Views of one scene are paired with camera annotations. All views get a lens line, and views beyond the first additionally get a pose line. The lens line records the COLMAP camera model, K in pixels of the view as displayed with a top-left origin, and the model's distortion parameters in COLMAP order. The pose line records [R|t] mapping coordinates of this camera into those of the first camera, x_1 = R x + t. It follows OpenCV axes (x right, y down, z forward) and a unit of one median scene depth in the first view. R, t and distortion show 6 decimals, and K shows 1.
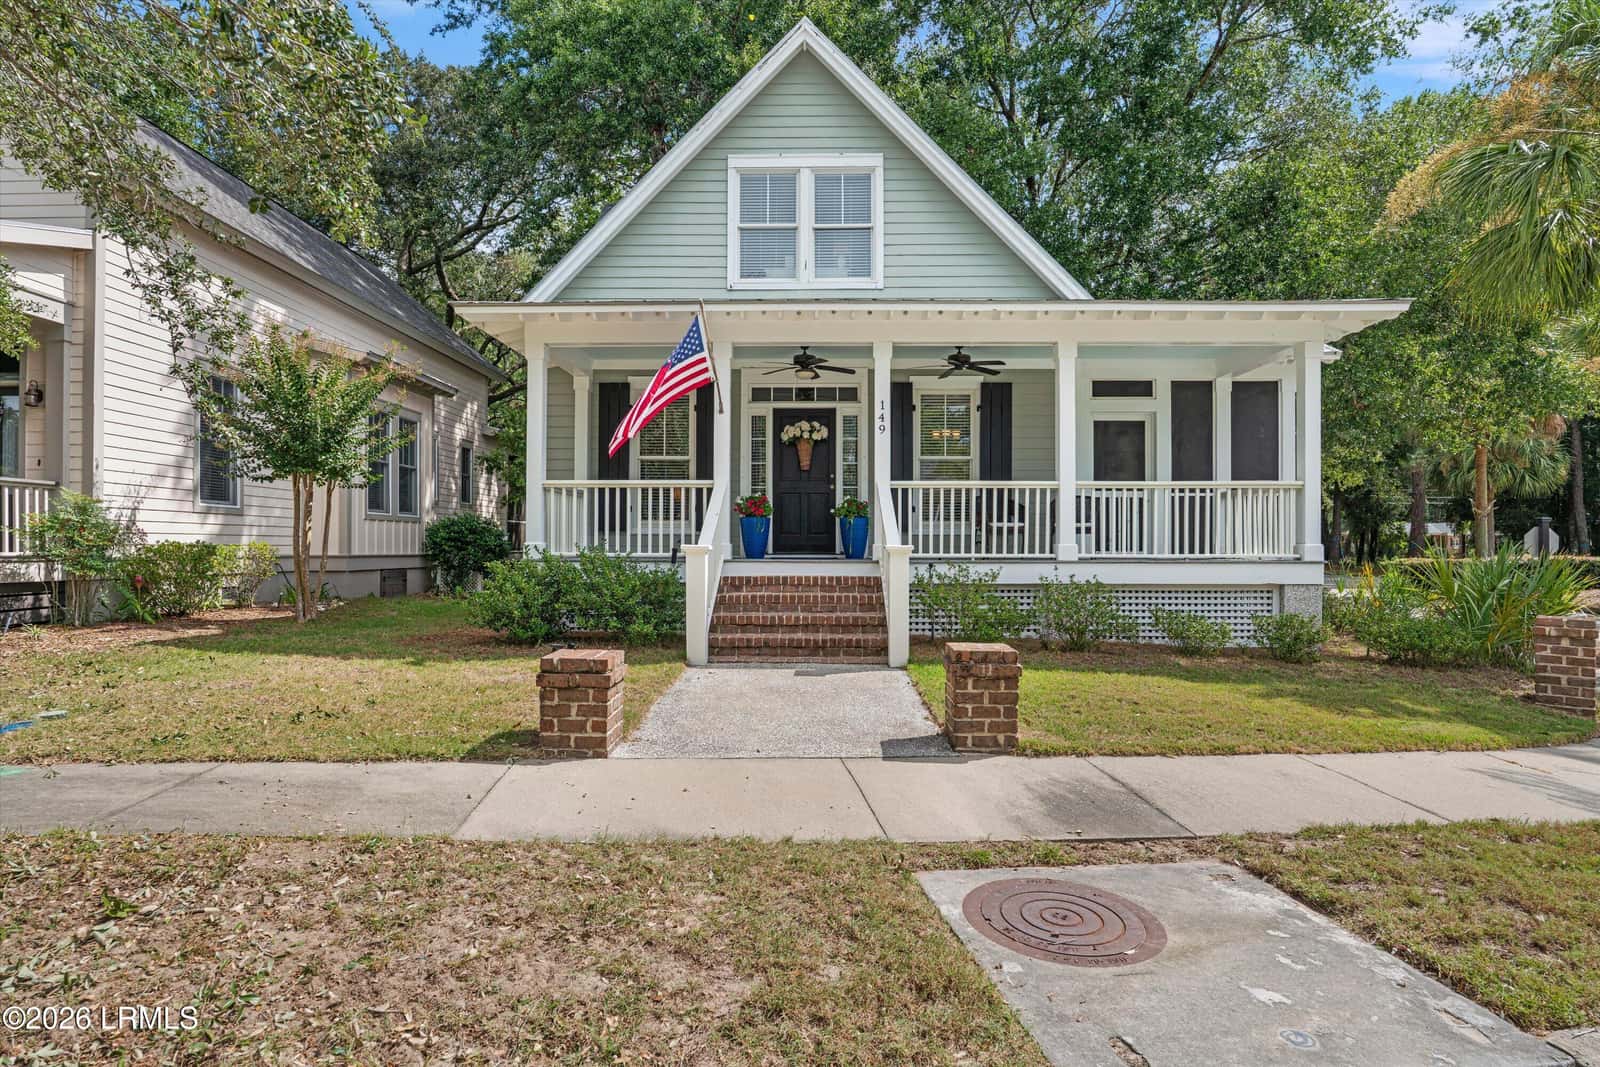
lens RADIAL K [[832.3, 0, 792.6], [0, 832.3, 543.2], [0, 0, 1]] dist [-0.038695, 0.020416]
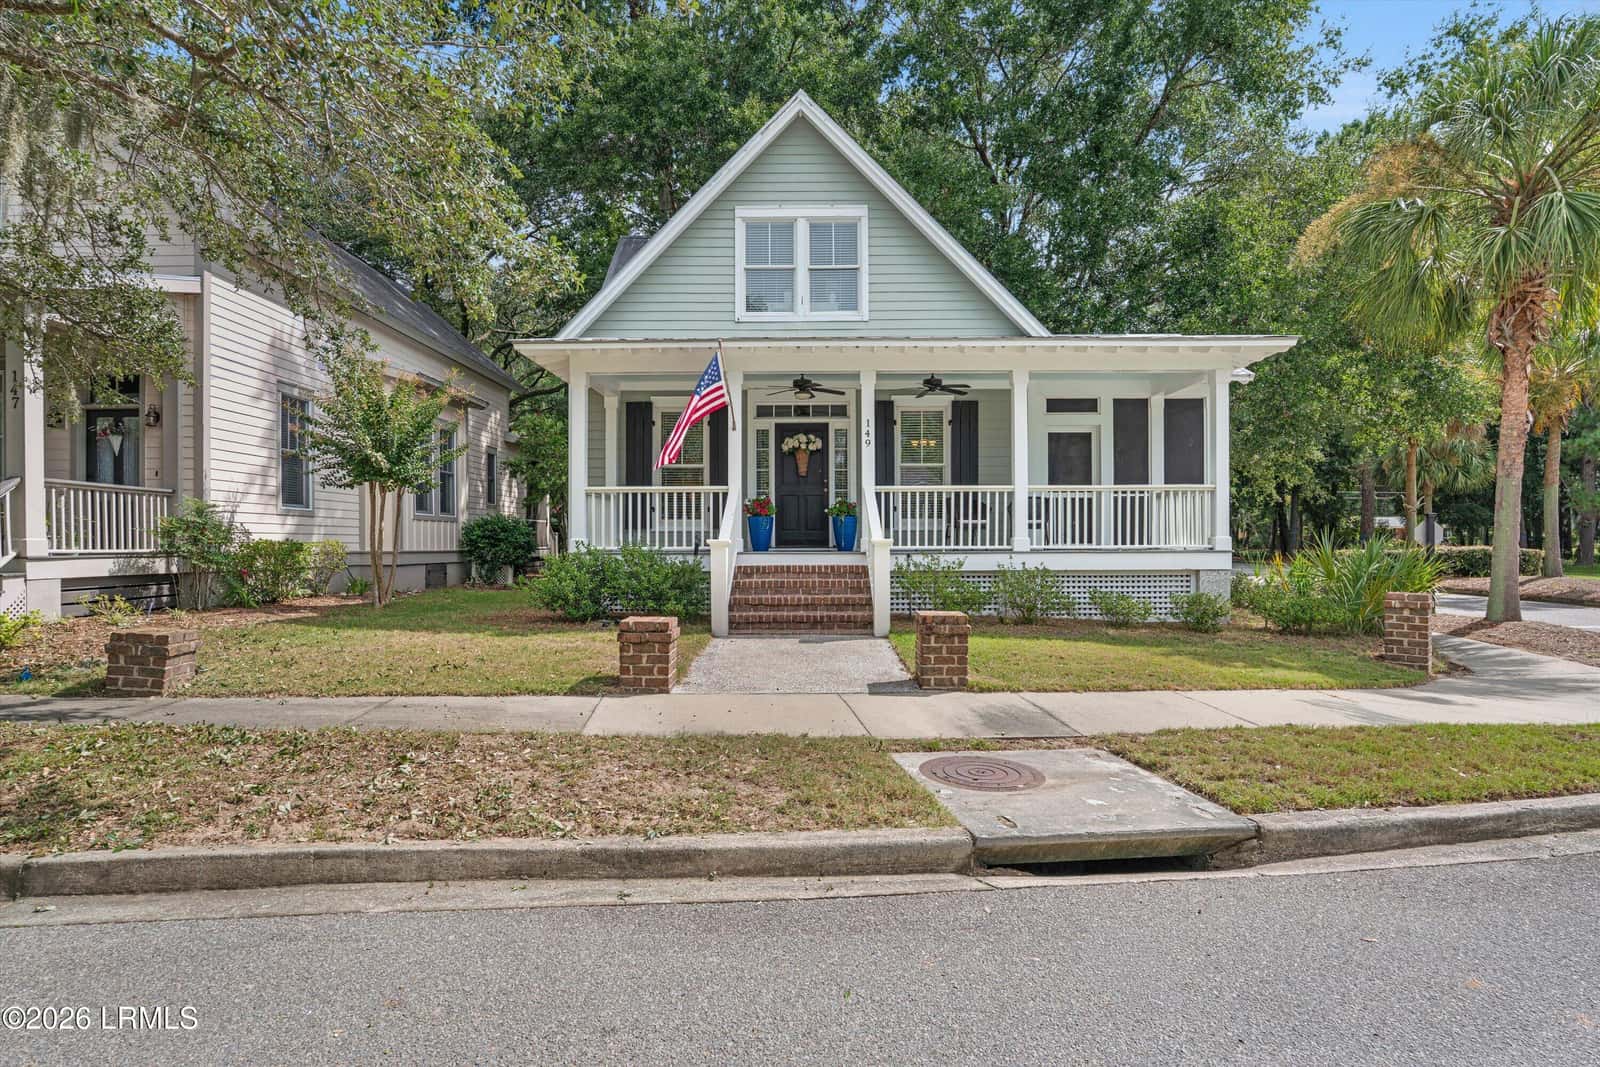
lens RADIAL K [[834.3, 0, 800.3], [0, 834.3, 529.8], [0, 0, 1]] dist [-0.033982, -0.000137]
pose [[0.999712, -0.005382, 0.023389, -0.017917], [0.005665, 0.999911, -0.012074, 0.002408], [-0.023322, 0.012203, 0.999654, -0.191917]]
